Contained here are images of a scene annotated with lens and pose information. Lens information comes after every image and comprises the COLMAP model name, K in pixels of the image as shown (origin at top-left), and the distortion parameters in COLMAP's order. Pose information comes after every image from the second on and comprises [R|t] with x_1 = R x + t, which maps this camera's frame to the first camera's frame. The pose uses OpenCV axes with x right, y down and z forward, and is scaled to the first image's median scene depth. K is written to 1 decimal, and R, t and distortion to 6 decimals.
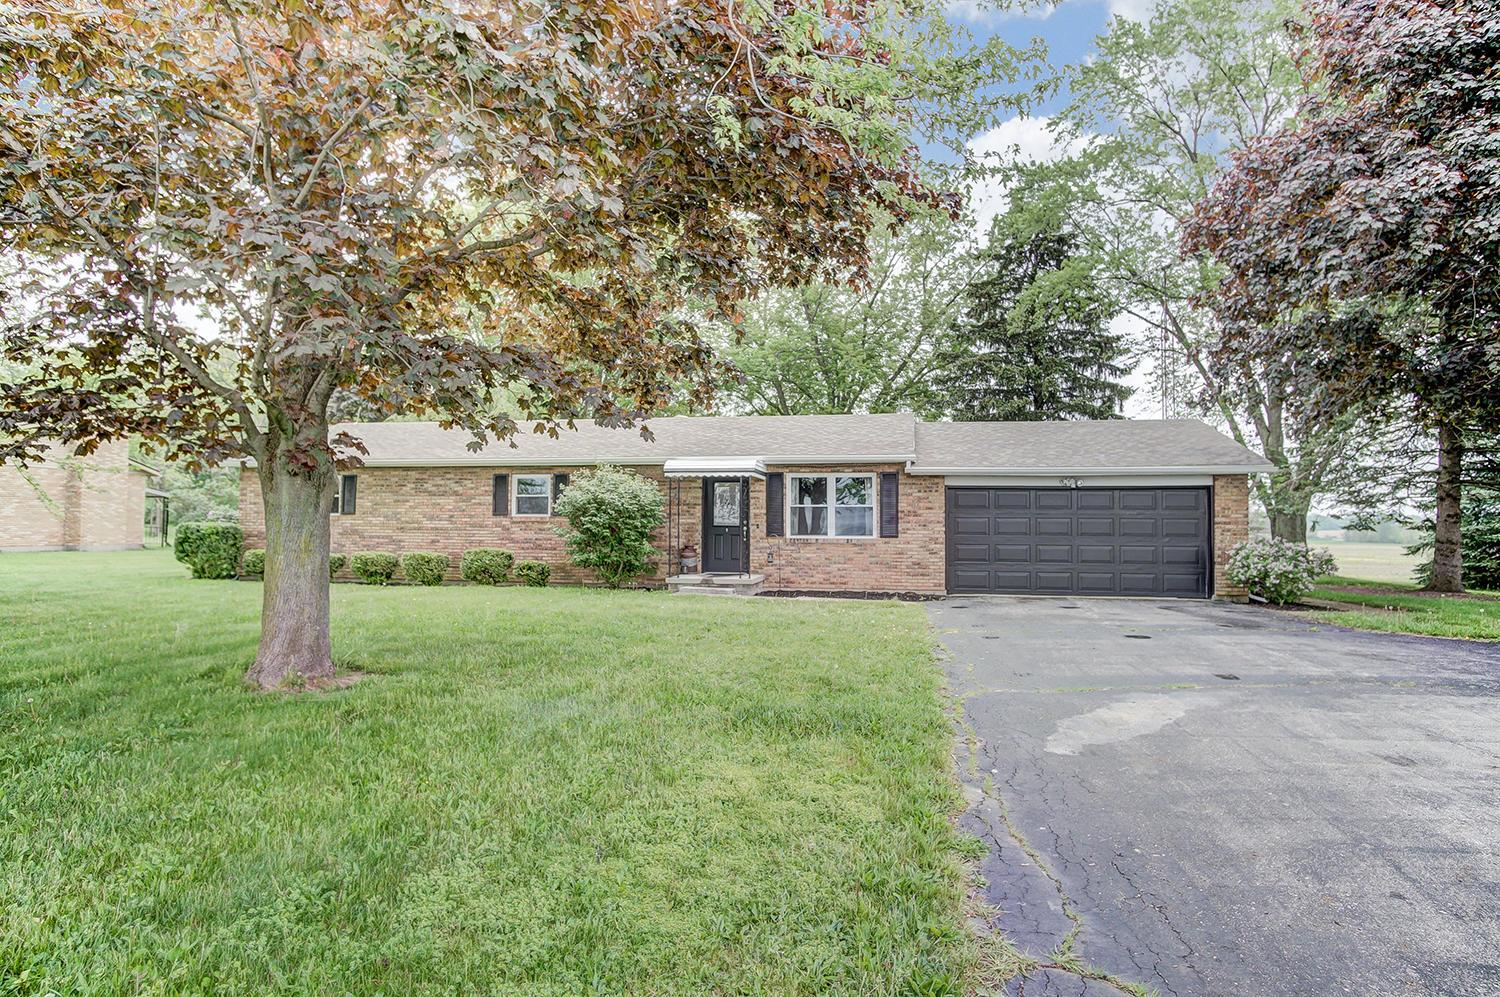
lens RADIAL K [[807.9, 0, 762.6], [0, 807.9, 491.2], [0, 0, 1]] dist [-0.002721, 0.000172]
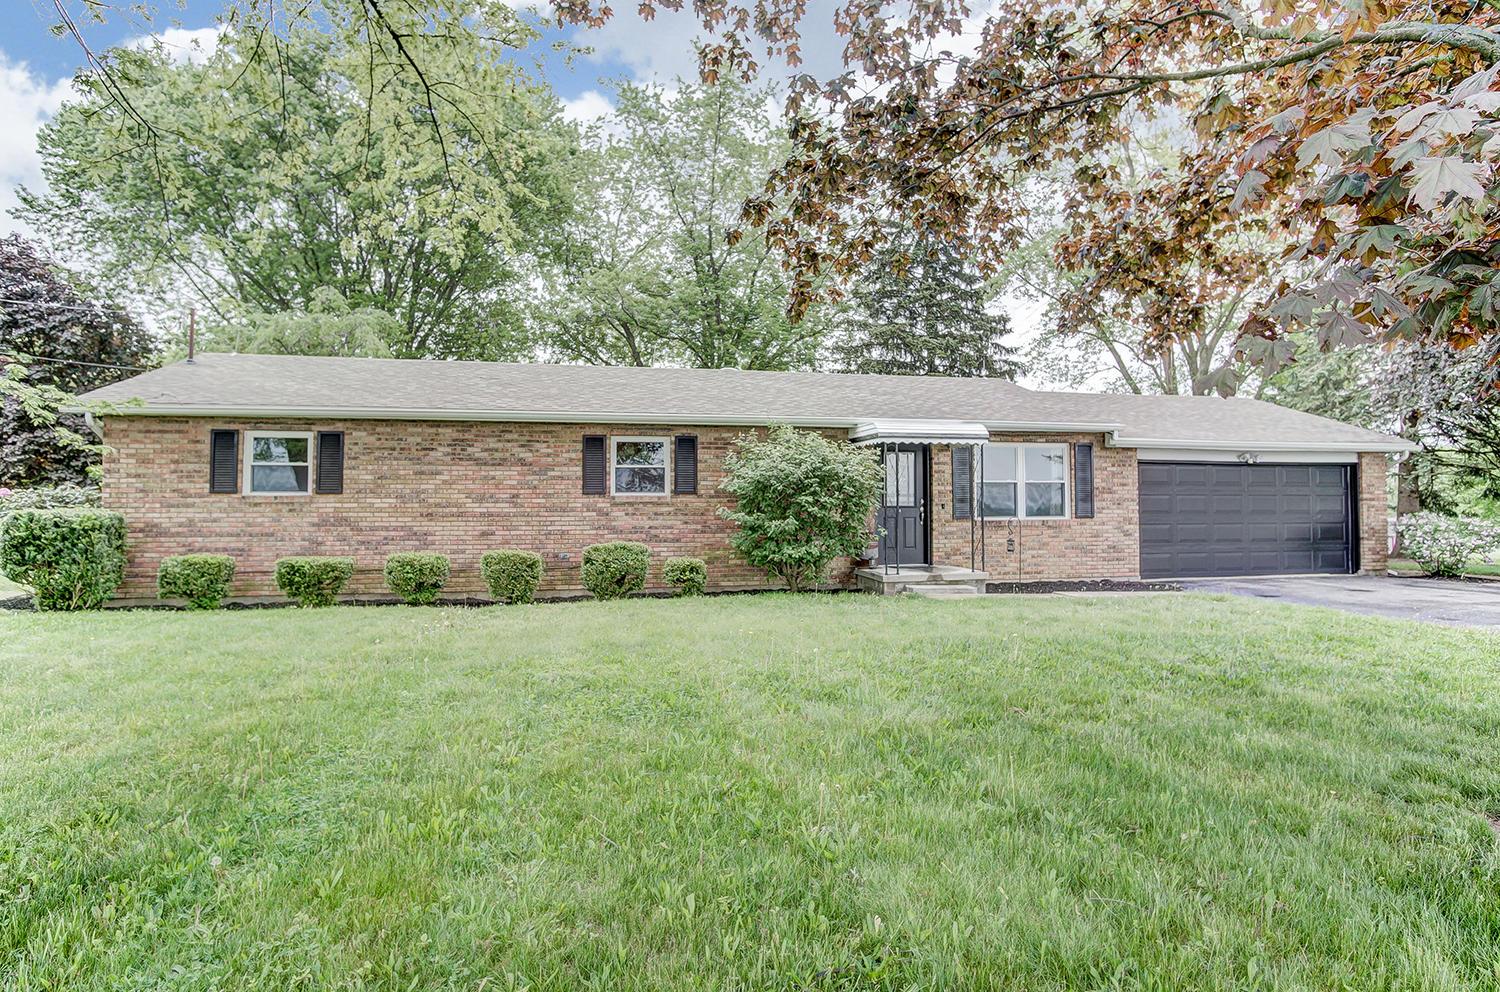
lens RADIAL K [[807.9, 0, 762.6], [0, 807.9, 488.7], [0, 0, 1]] dist [-0.002721, 0.000172]
pose [[0.923723, -0.000471, 0.383060, -0.486915], [-0.008023, 0.999756, 0.020575, 0.010234], [-0.382976, -0.022079, 0.923494, 0.322786]]
